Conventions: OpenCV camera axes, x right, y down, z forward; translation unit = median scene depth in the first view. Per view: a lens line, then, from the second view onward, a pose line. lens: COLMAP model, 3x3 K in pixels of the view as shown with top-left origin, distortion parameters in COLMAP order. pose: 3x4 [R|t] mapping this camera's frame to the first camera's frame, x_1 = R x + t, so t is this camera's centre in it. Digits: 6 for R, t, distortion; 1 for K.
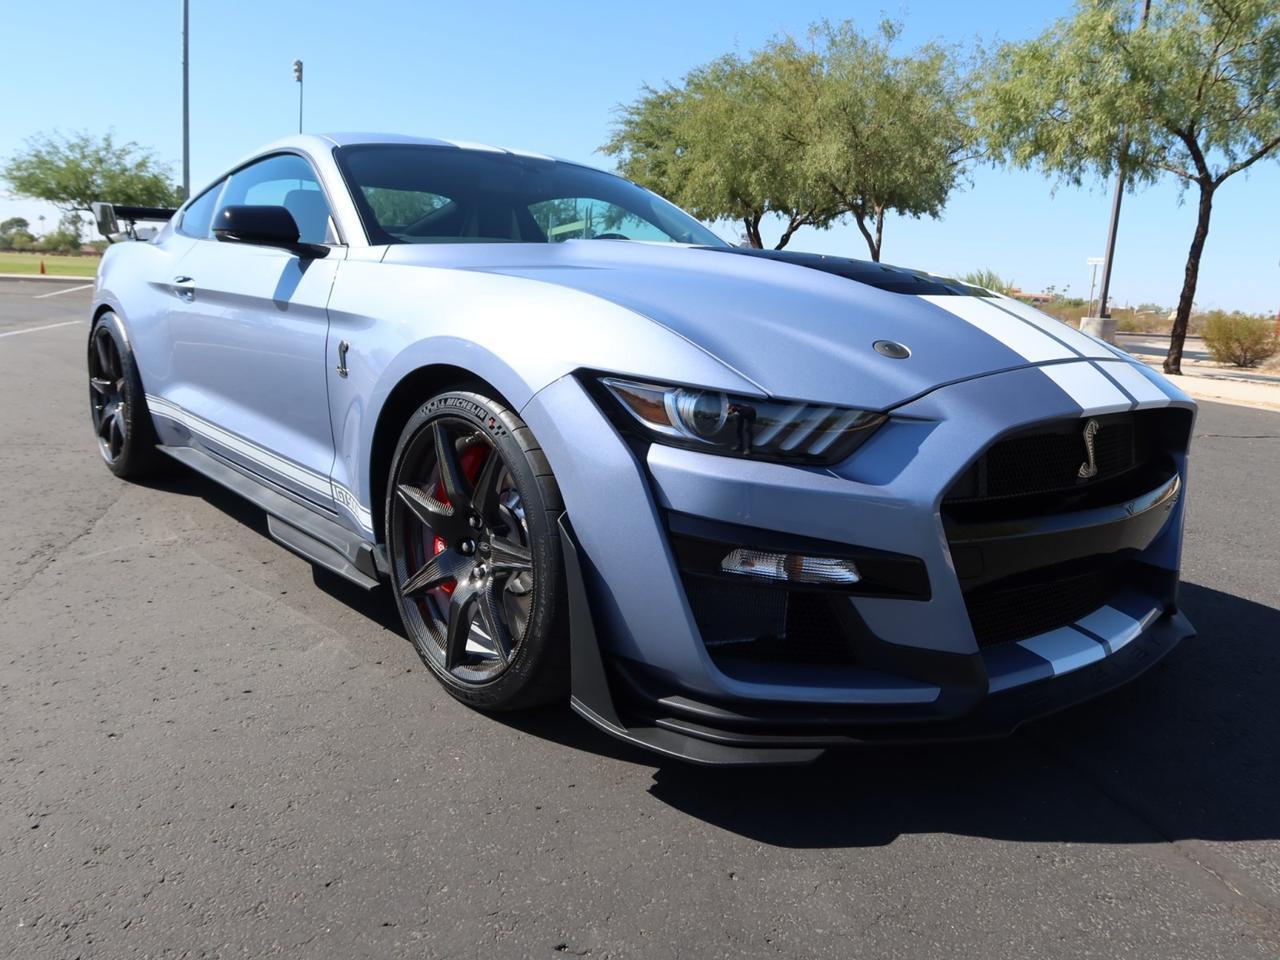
lens RADIAL K [[987.5, 0, 636.8], [0, 987.5, 477.1], [0, 0, 1]] dist [-0.026381, 0.004736]
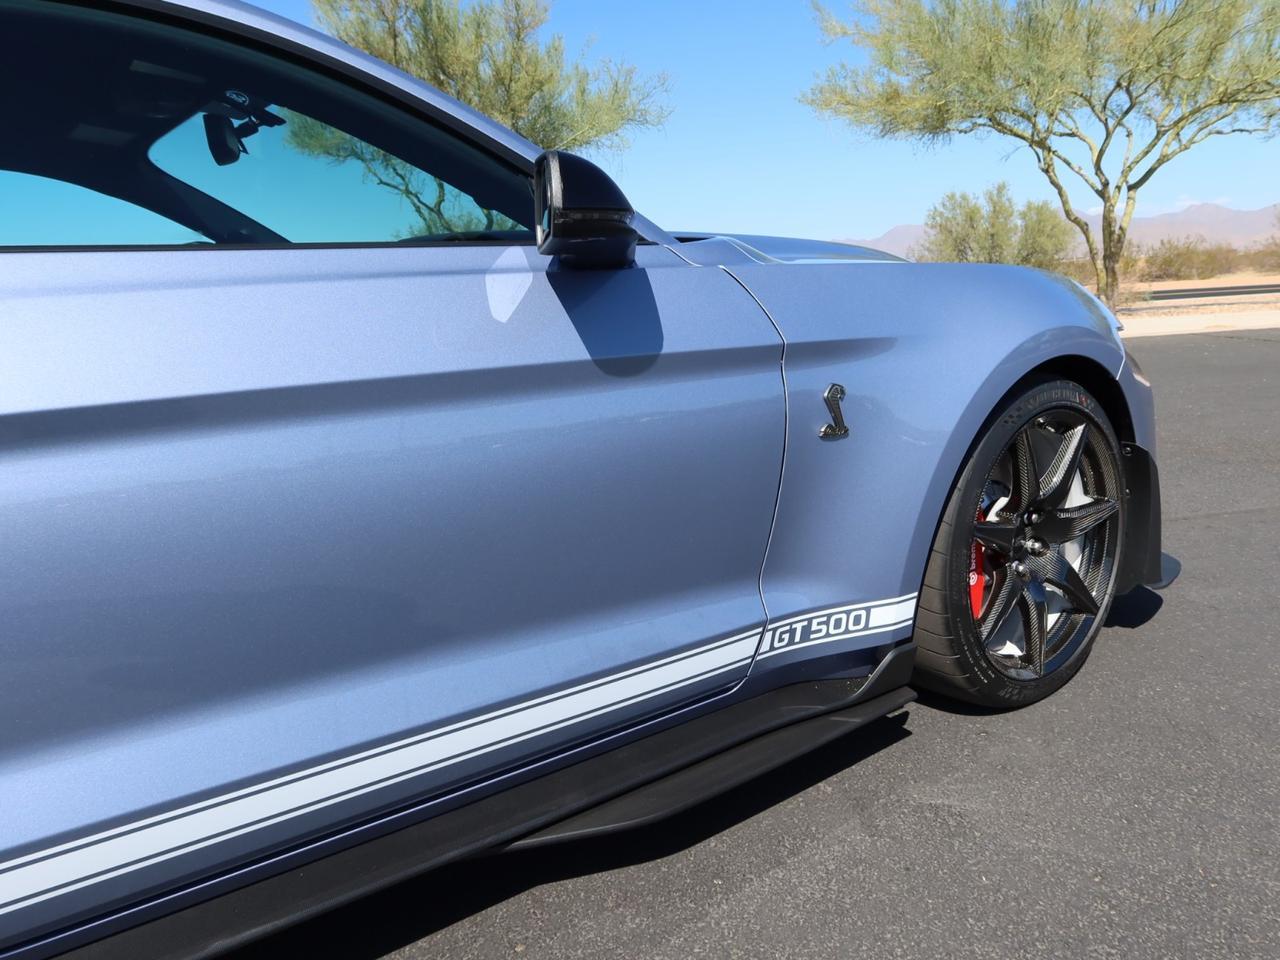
lens RADIAL K [[989.6, 0, 636.9], [0, 989.6, 470.4], [0, 0, 1]] dist [-0.031162, 0.003457]
pose [[0.071755, -0.239948, 0.968130, -0.737100], [0.247317, 0.944601, 0.215786, -0.199217], [-0.966274, 0.223951, 0.127123, 0.815362]]
